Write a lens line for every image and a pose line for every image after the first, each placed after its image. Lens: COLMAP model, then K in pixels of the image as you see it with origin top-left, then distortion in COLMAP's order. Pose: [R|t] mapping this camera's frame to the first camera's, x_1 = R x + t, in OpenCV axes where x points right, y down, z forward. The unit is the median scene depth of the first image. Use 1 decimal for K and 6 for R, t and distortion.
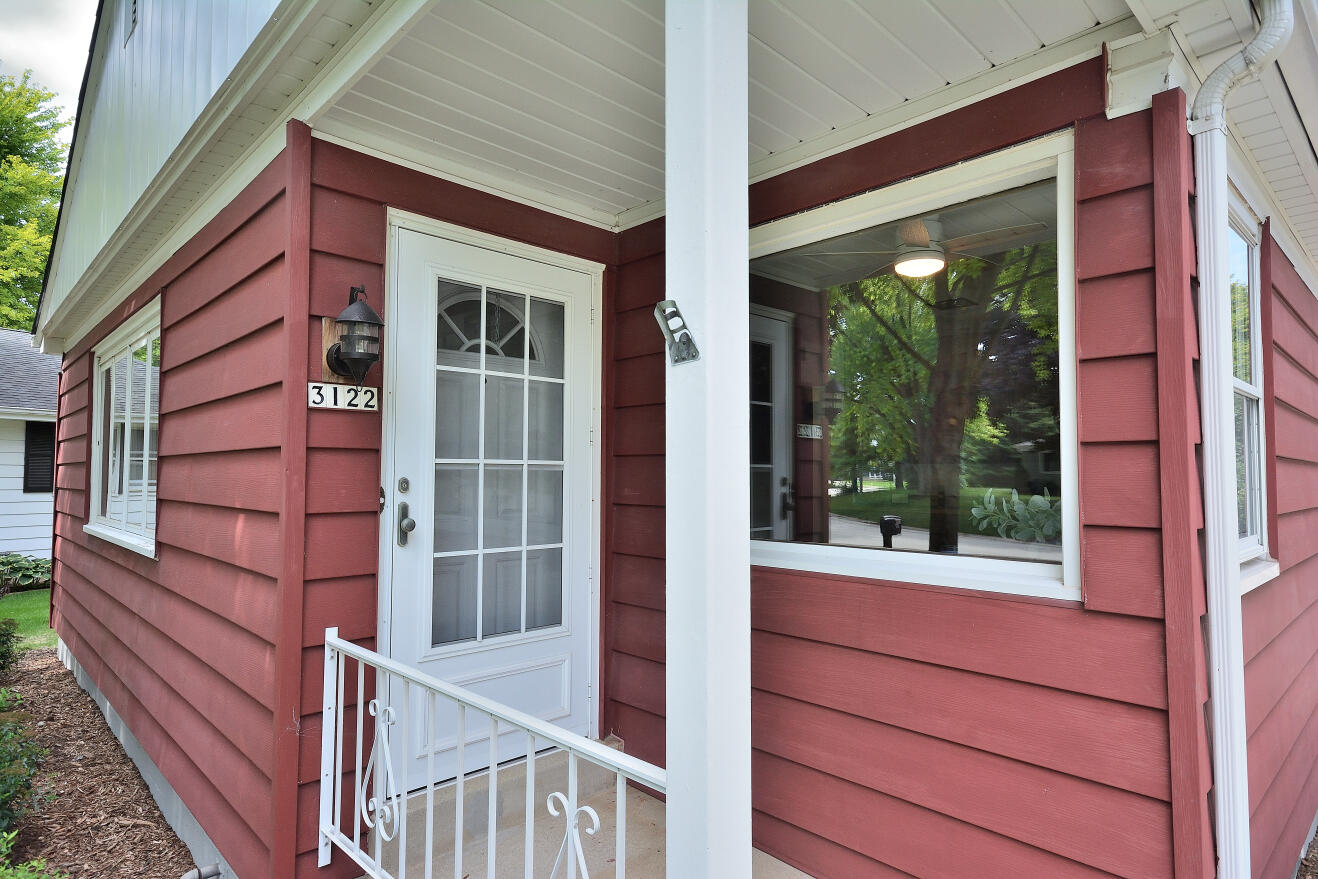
lens RADIAL K [[742.5, 0, 659.0], [0, 742.5, 439.5], [0, 0, 1]] dist [0.001357, 0.000023]
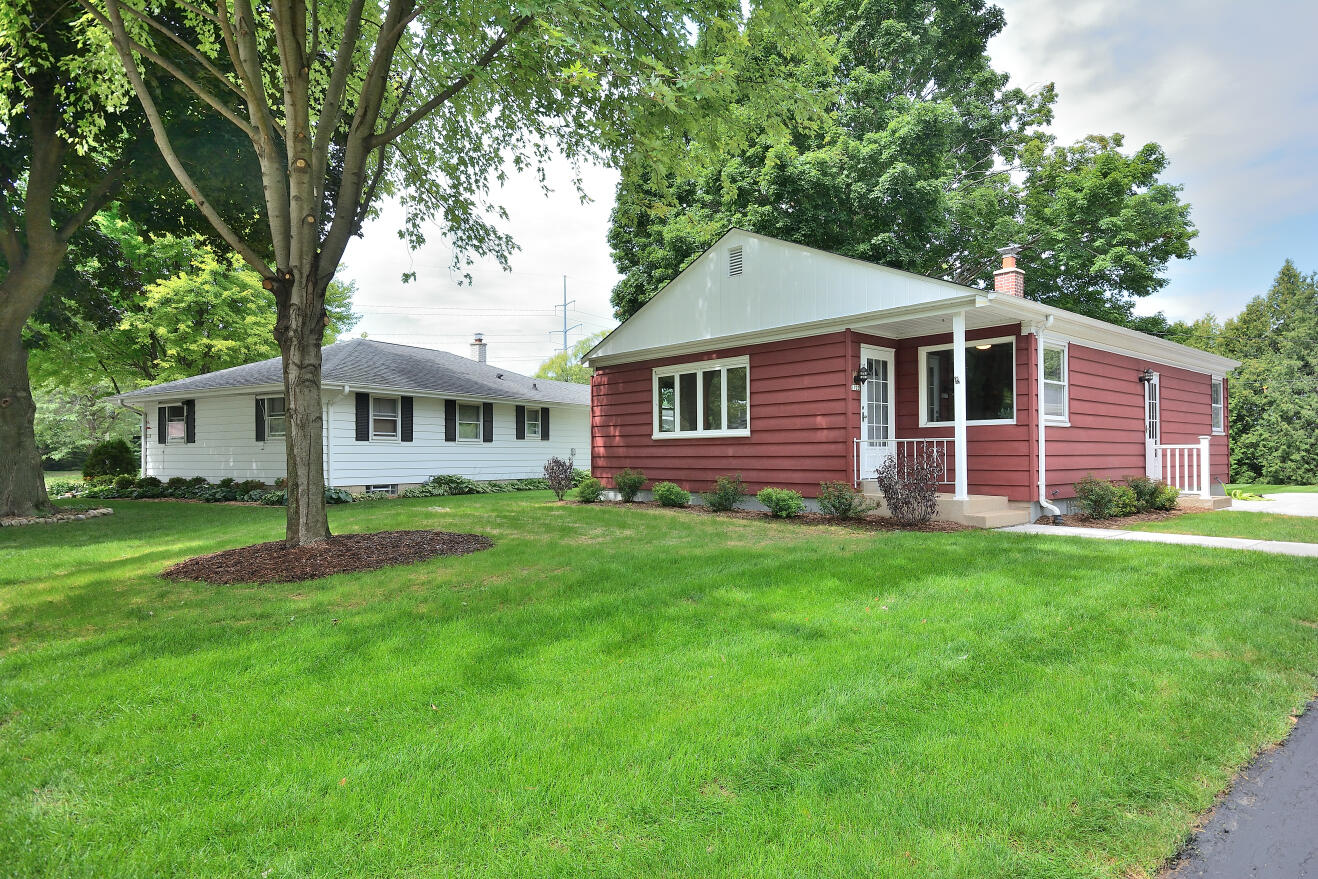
lens RADIAL K [[742.5, 0, 659.0], [0, 742.5, 439.5], [0, 0, 1]] dist [0.001357, 0.000023]
pose [[0.998596, -0.012709, -0.051421, -1.322367], [0.014299, 0.999427, 0.030672, 0.098370], [0.051002, -0.031364, 0.998206, -3.420215]]
